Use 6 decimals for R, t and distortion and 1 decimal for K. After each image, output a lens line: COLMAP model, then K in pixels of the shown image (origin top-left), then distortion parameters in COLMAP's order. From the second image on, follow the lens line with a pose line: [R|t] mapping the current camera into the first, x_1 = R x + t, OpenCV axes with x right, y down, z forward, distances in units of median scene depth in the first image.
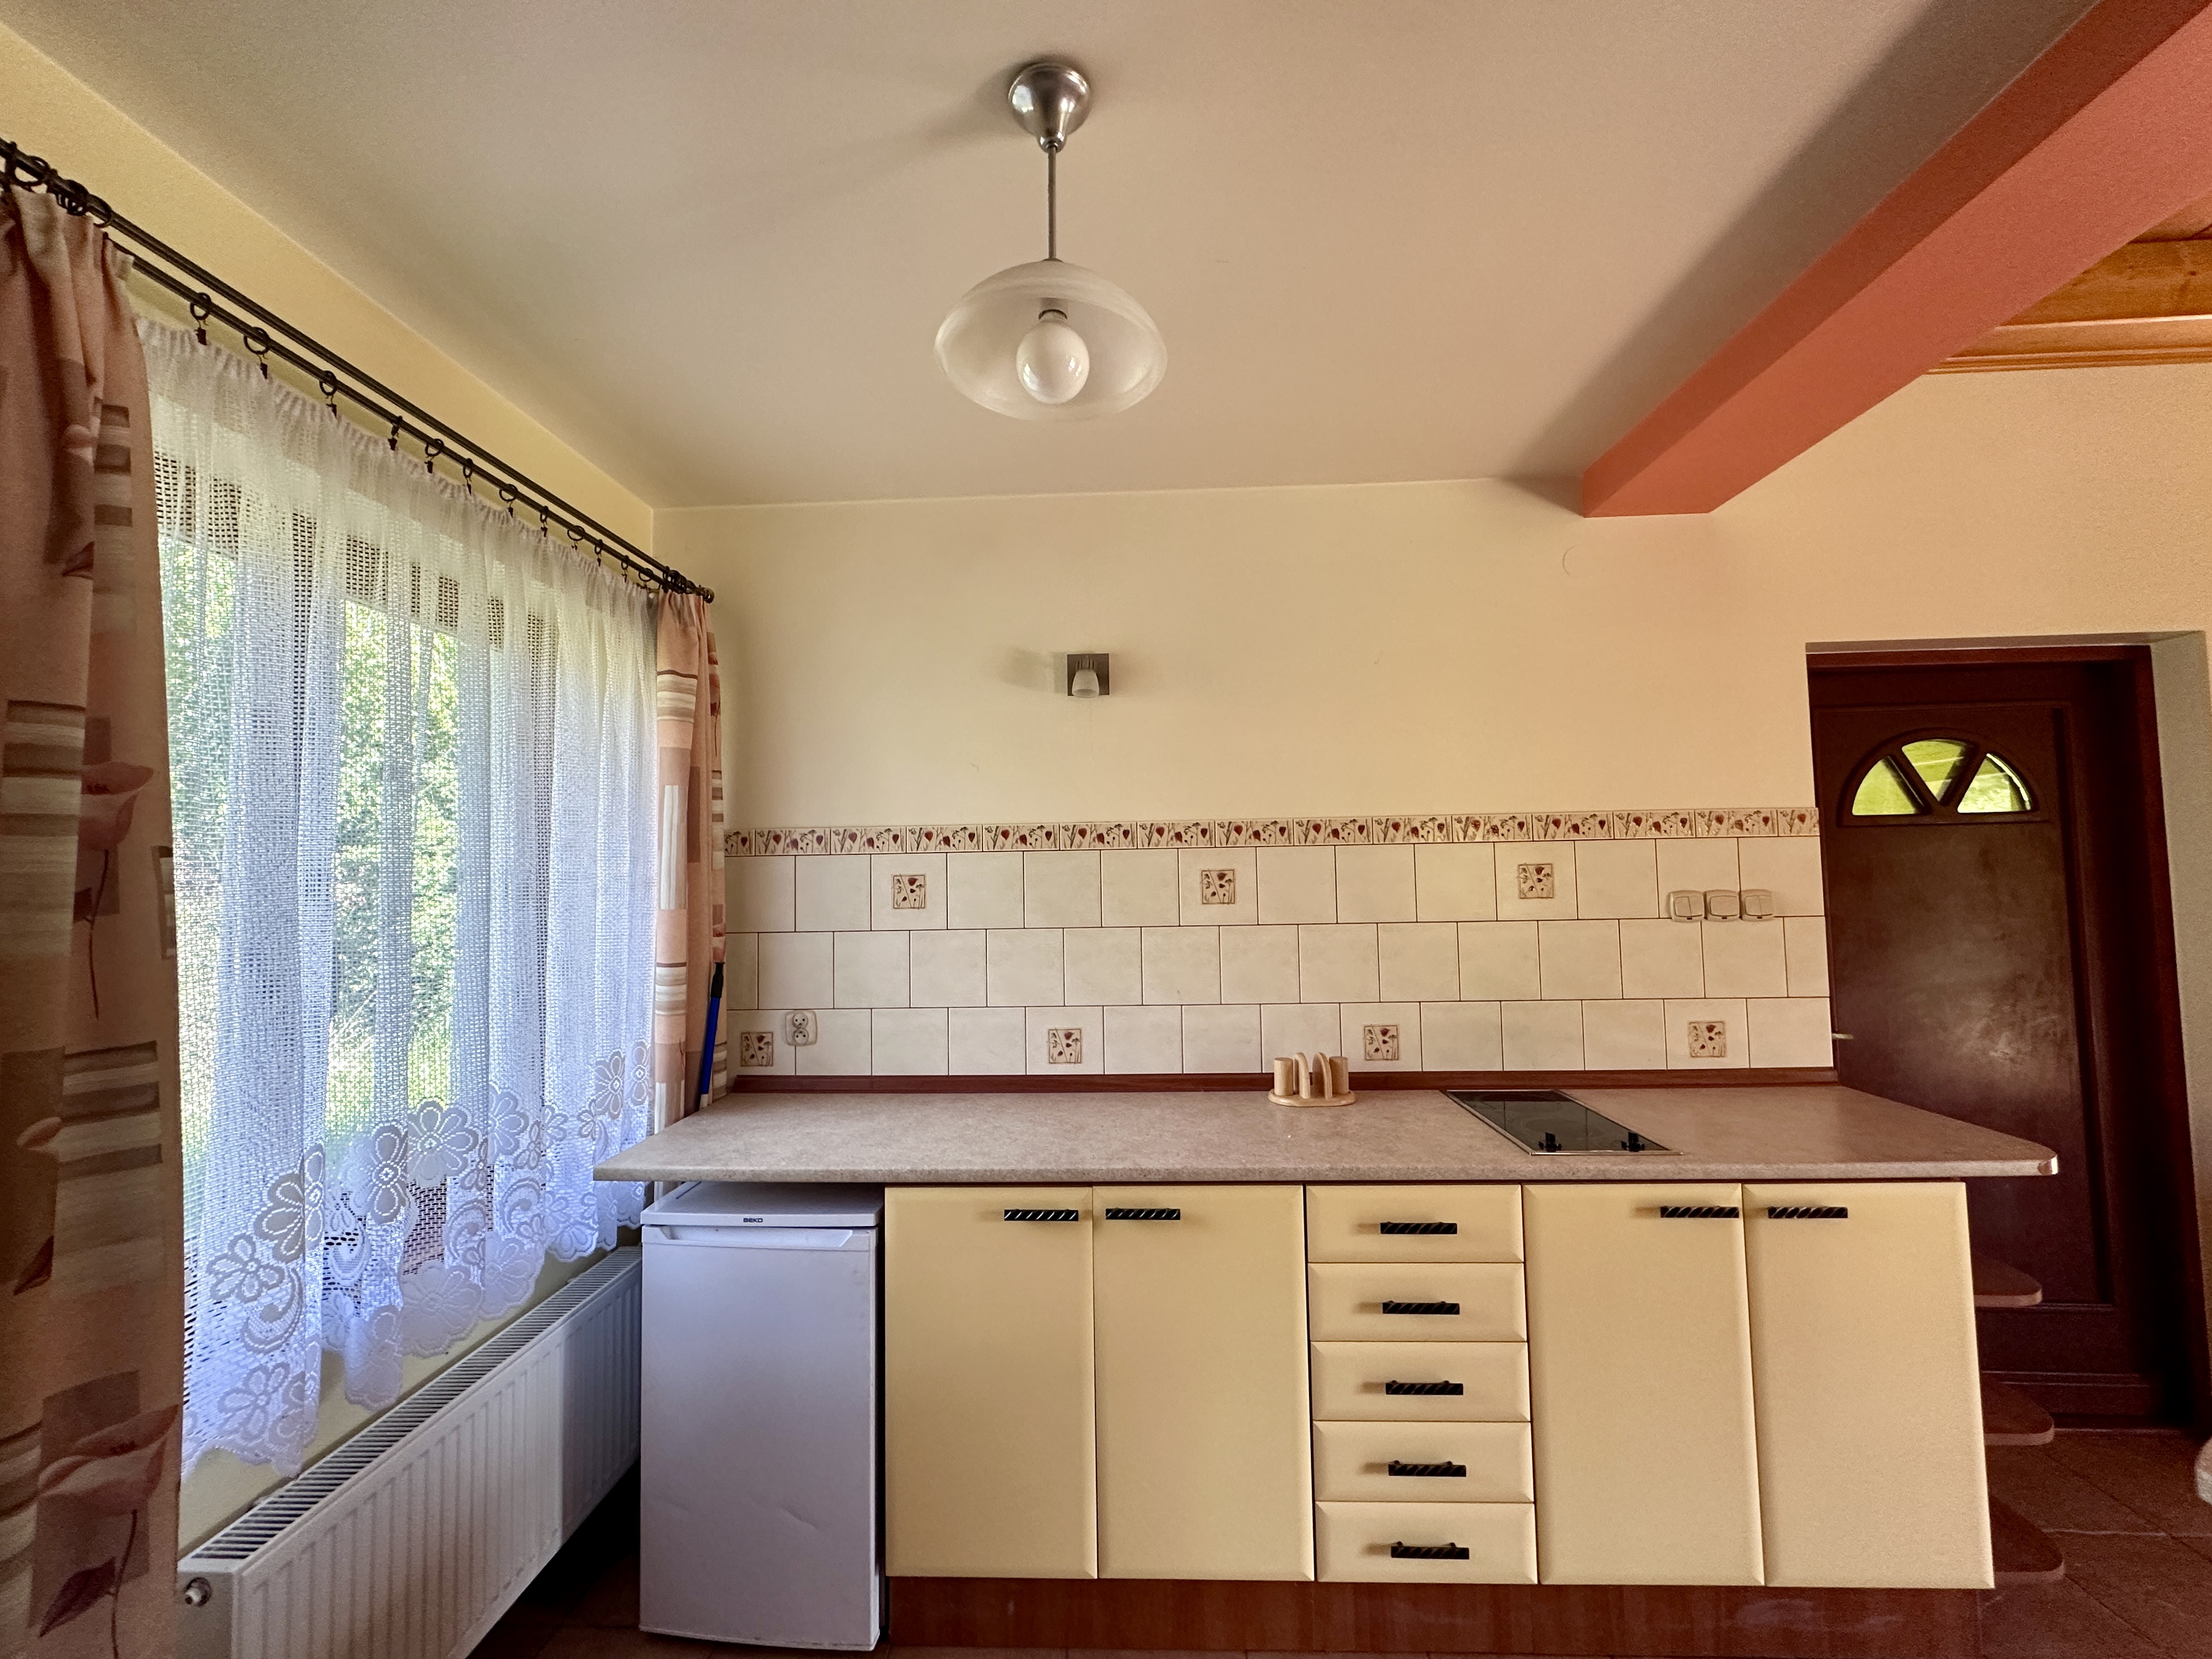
lens RADIAL K [[875.2, 0, 1111.1], [0, 875.2, 834.6], [0, 0, 1]] dist [0.001574, -0.000429]
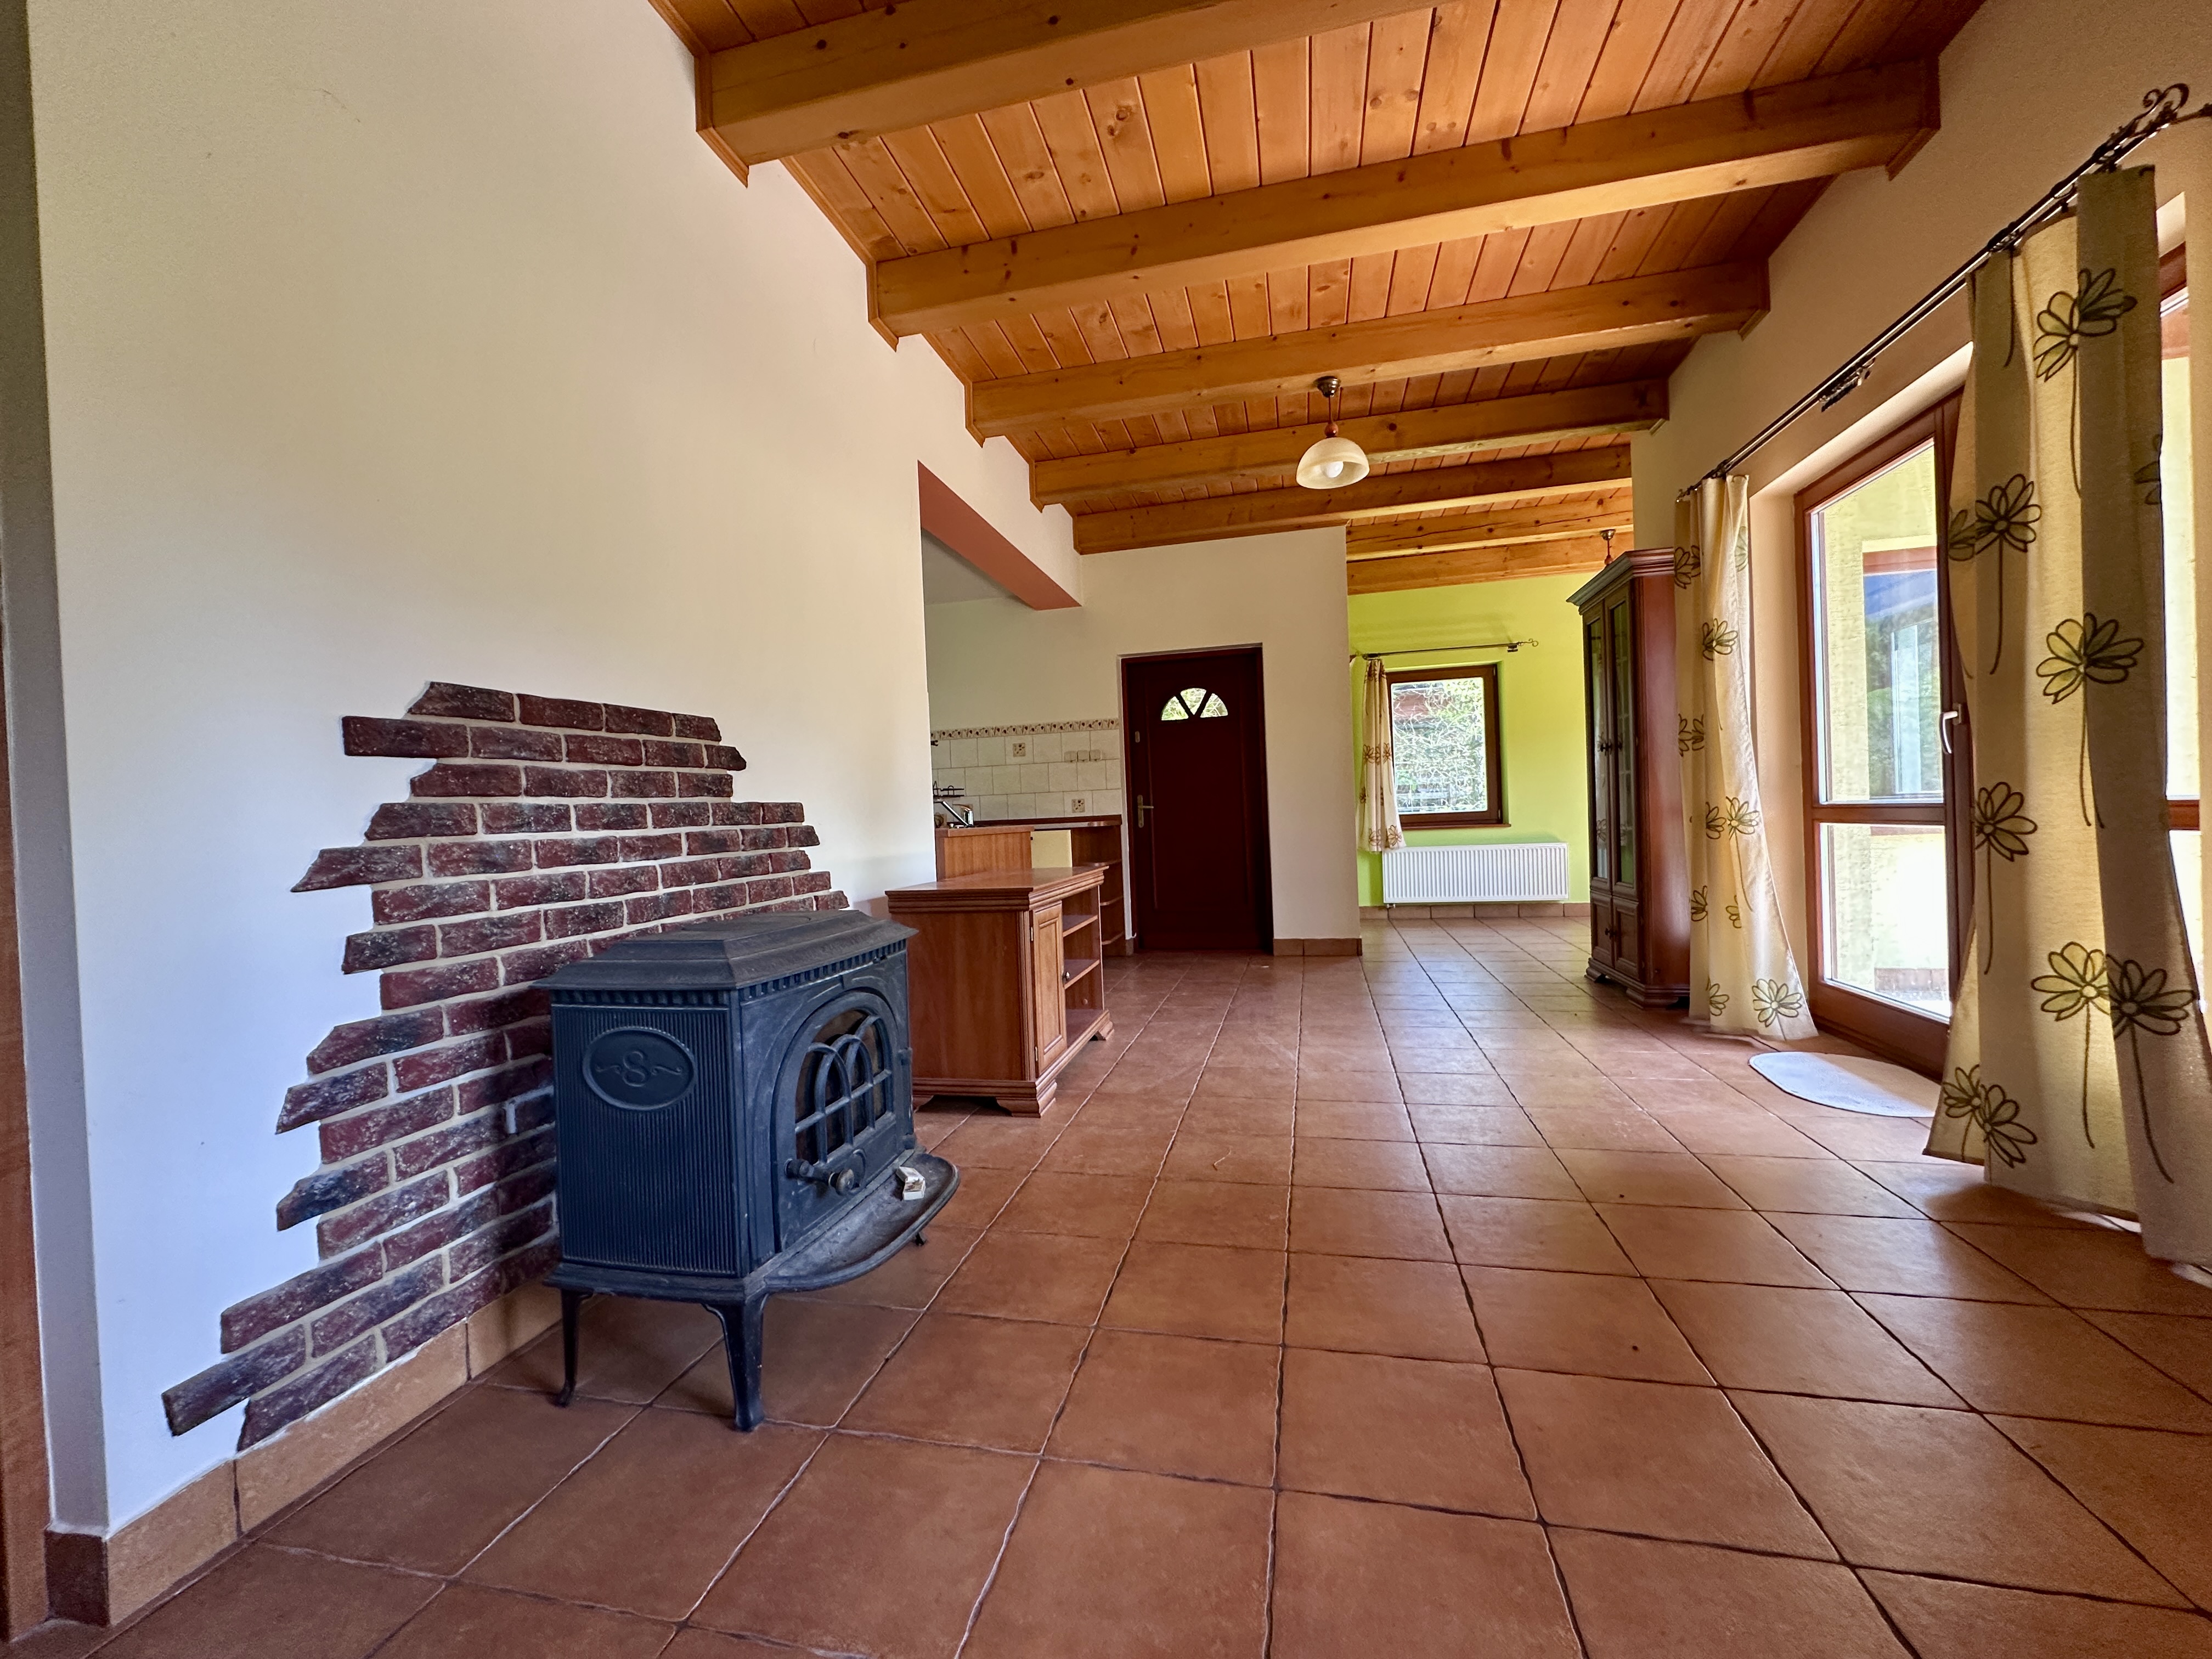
lens RADIAL K [[875.2, 0, 1102.0], [0, 875.2, 826.6], [0, 0, 1]] dist [0.001574, -0.000429]
pose [[0.983330, -0.020040, -0.180722, 1.592912], [0.031522, 0.997647, 0.060886, 0.173834], [0.179077, -0.065568, 0.981648, -2.109461]]
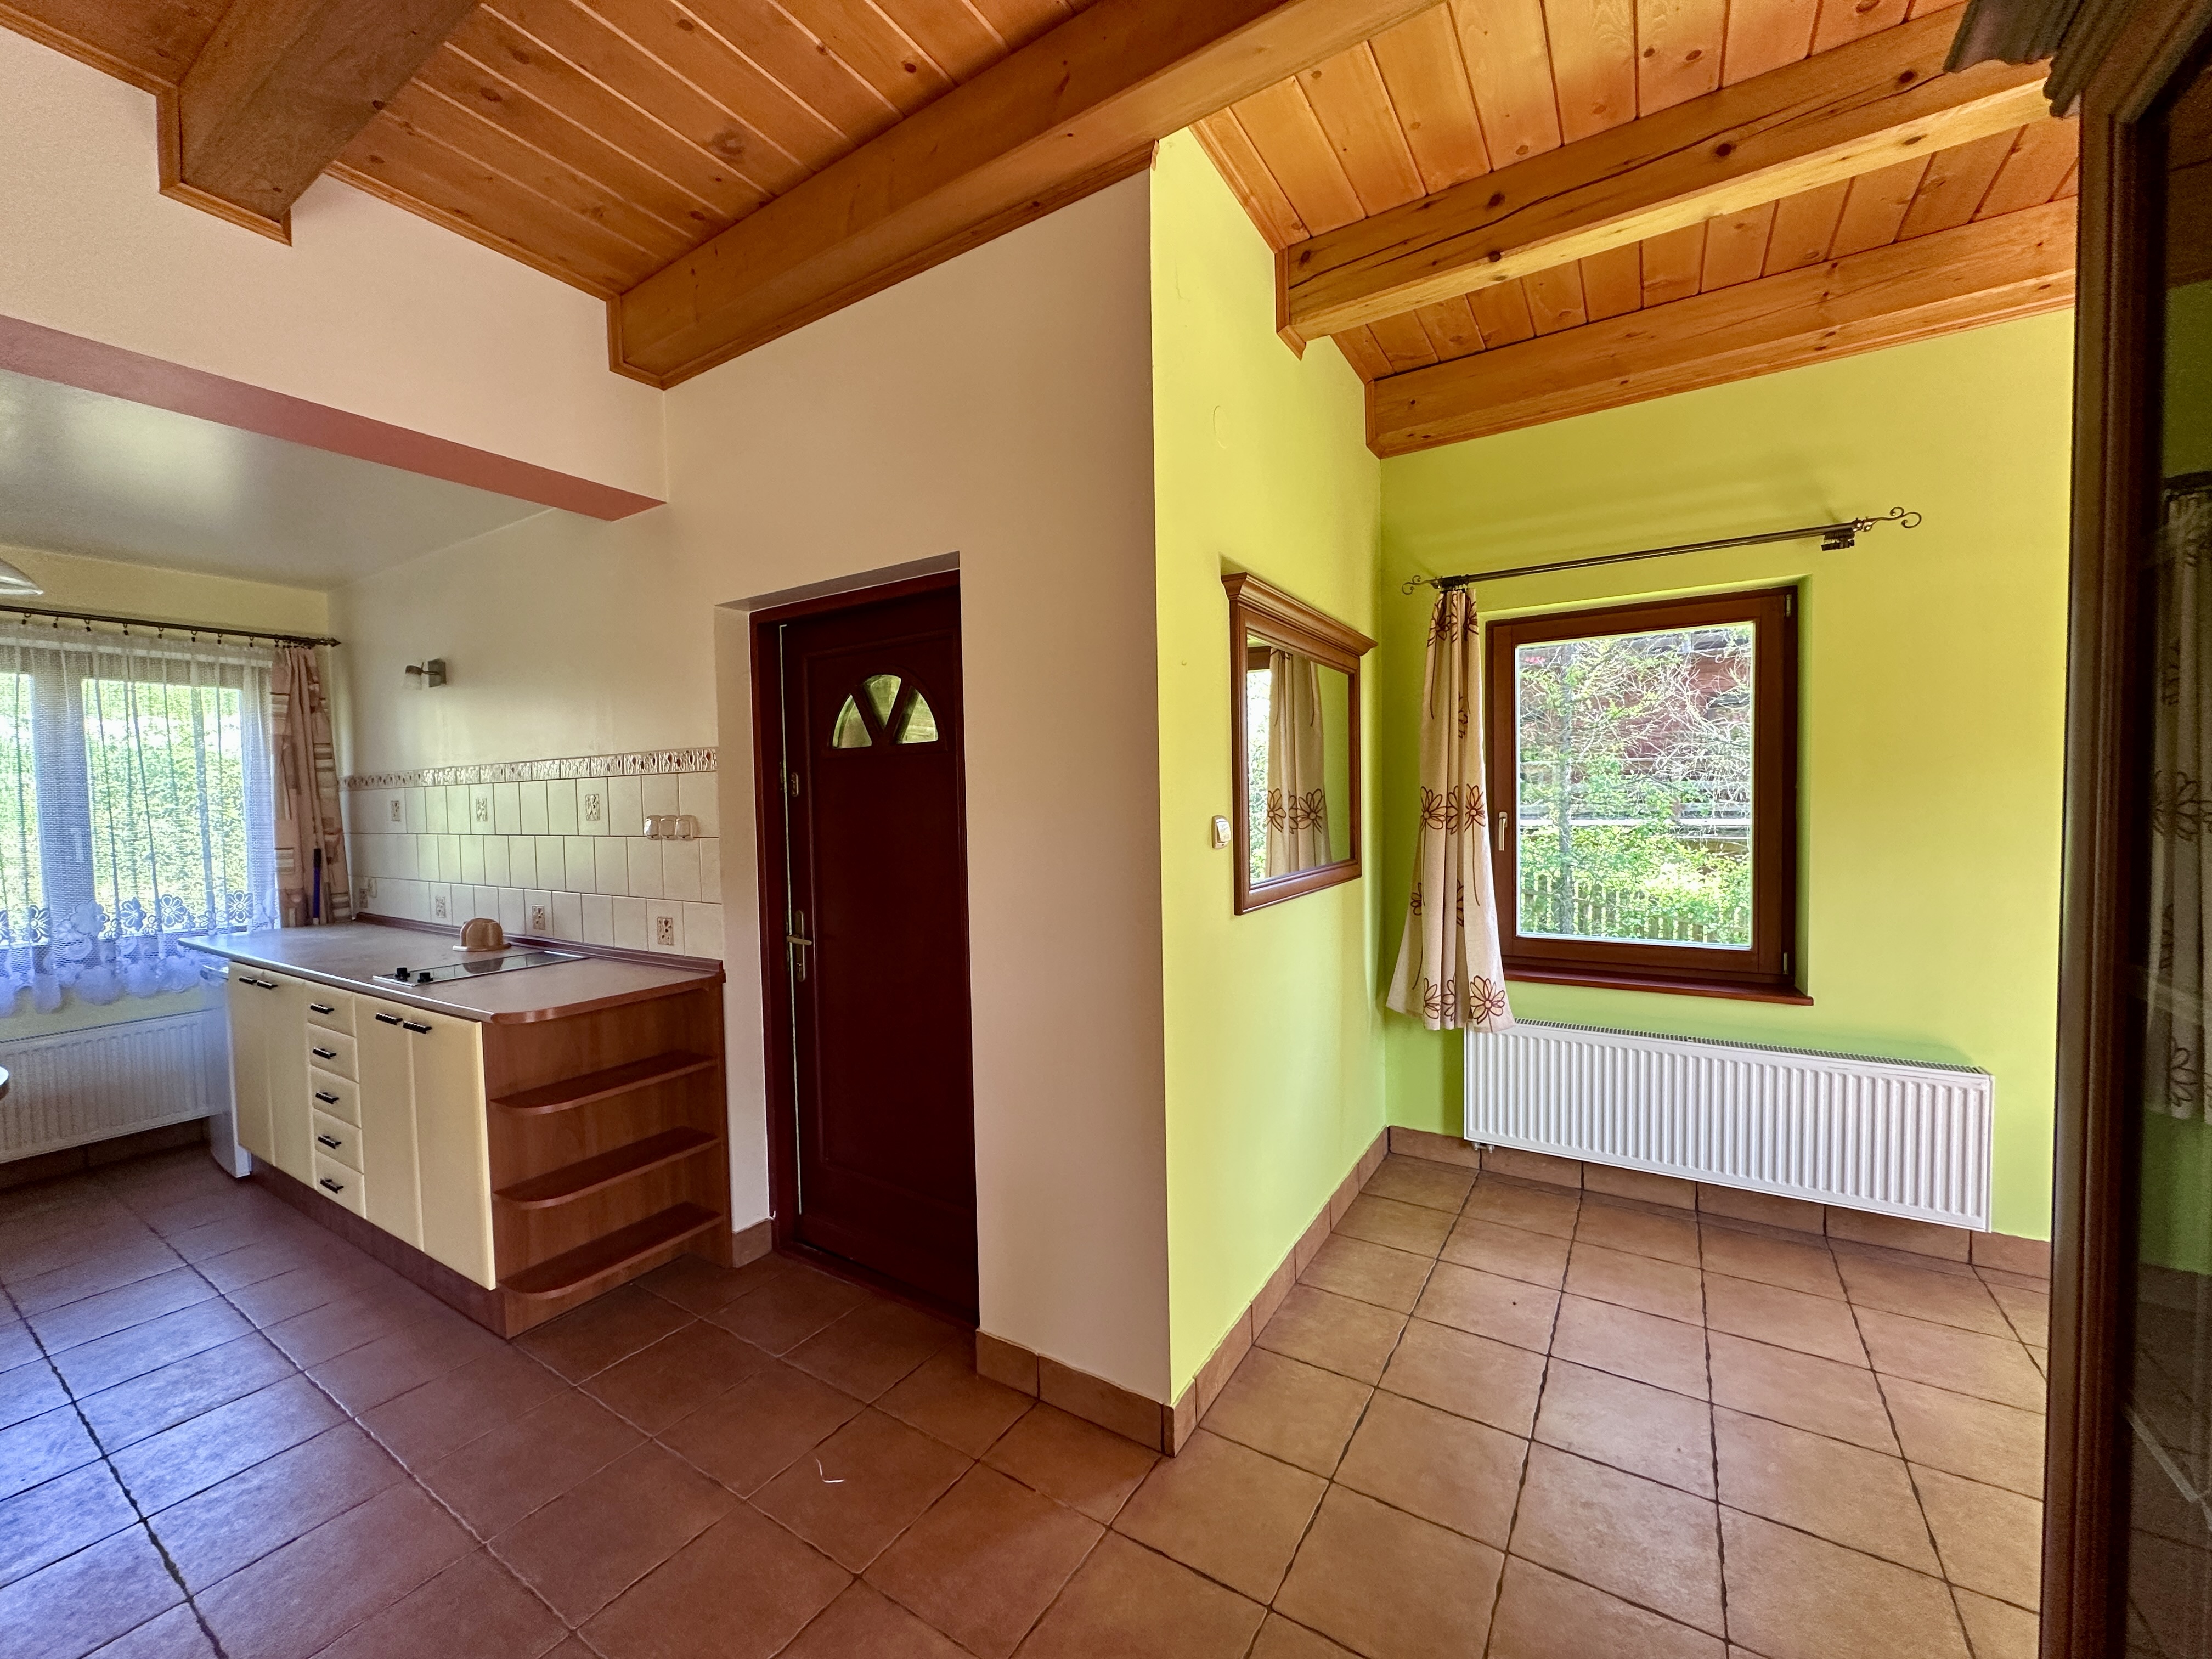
lens RADIAL K [[875.2, 0, 1104.9], [0, 875.2, 827.1], [0, 0, 1]] dist [0.001574, -0.000429]
pose [[0.868752, 0.016625, -0.494967, 2.406034], [0.028547, 0.996094, 0.083562, -0.008130], [0.494423, -0.086725, 0.864884, 0.287601]]
